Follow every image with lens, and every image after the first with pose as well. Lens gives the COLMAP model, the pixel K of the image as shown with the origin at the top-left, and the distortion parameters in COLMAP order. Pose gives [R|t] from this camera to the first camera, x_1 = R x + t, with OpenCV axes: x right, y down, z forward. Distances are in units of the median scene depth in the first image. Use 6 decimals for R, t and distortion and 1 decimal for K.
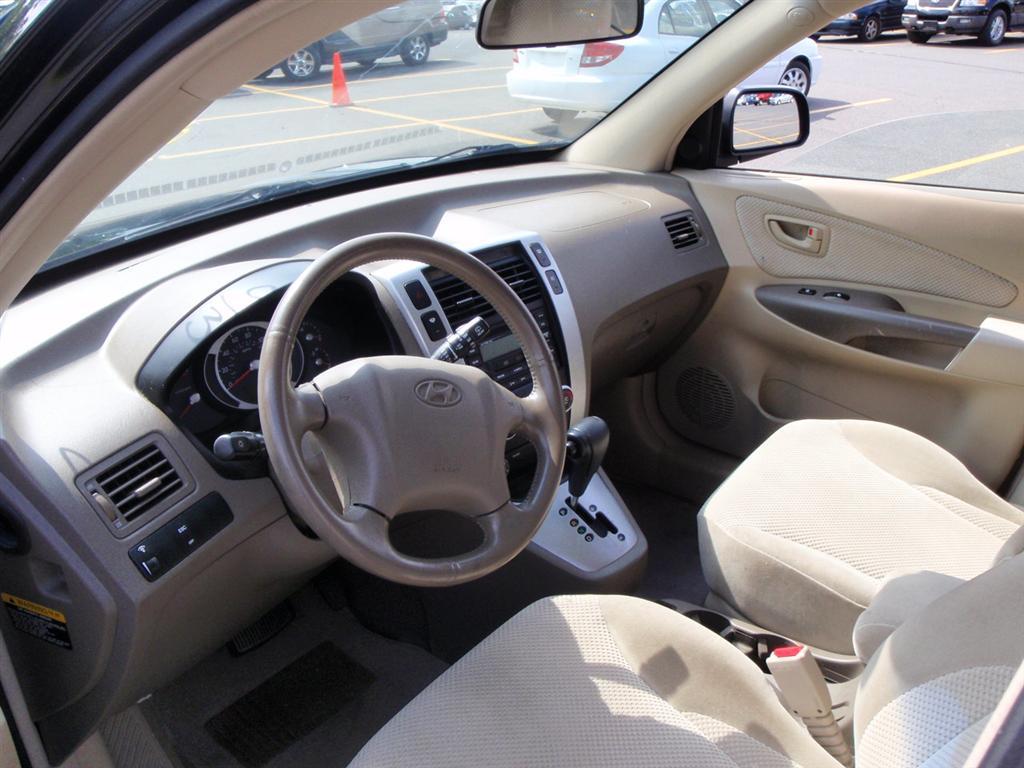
lens RADIAL K [[832.4, 0, 516.2], [0, 832.4, 385.1], [0, 0, 1]] dist [-0.058024, 0.041137]
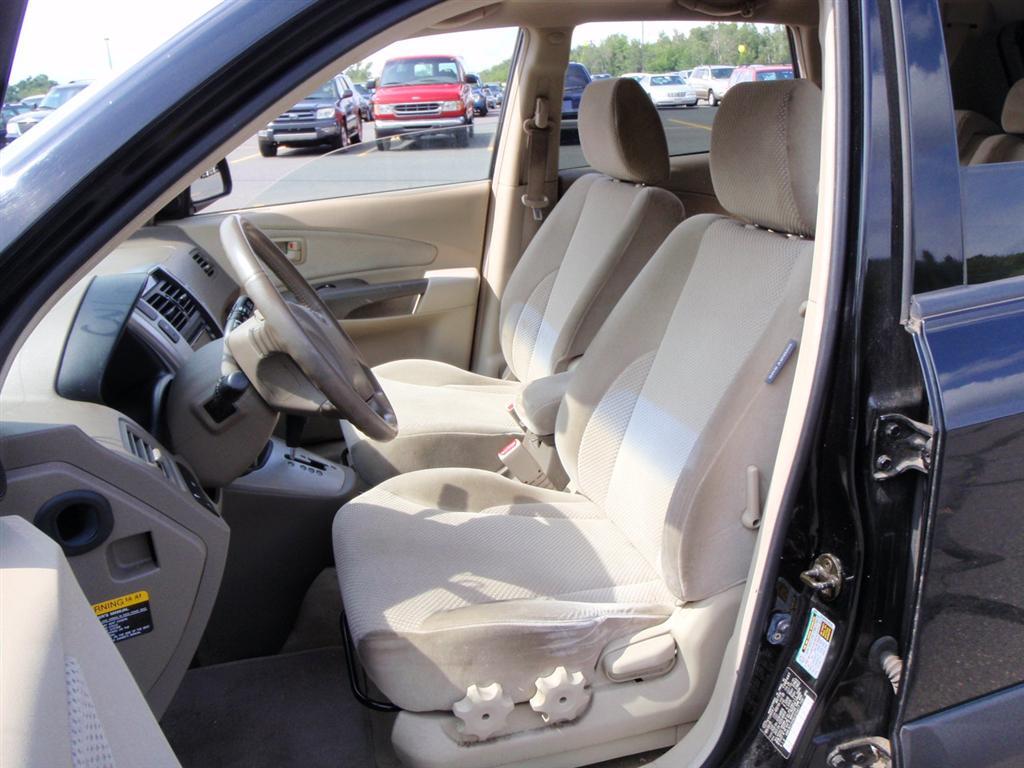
lens RADIAL K [[832.4, 0, 514.9], [0, 832.4, 383.3], [0, 0, 1]] dist [-0.058024, 0.041137]
pose [[0.550908, -0.270026, 0.789675, -0.687208], [0.379544, 0.923762, 0.051092, 0.105308], [-0.743268, 0.271569, 0.611395, -0.010659]]
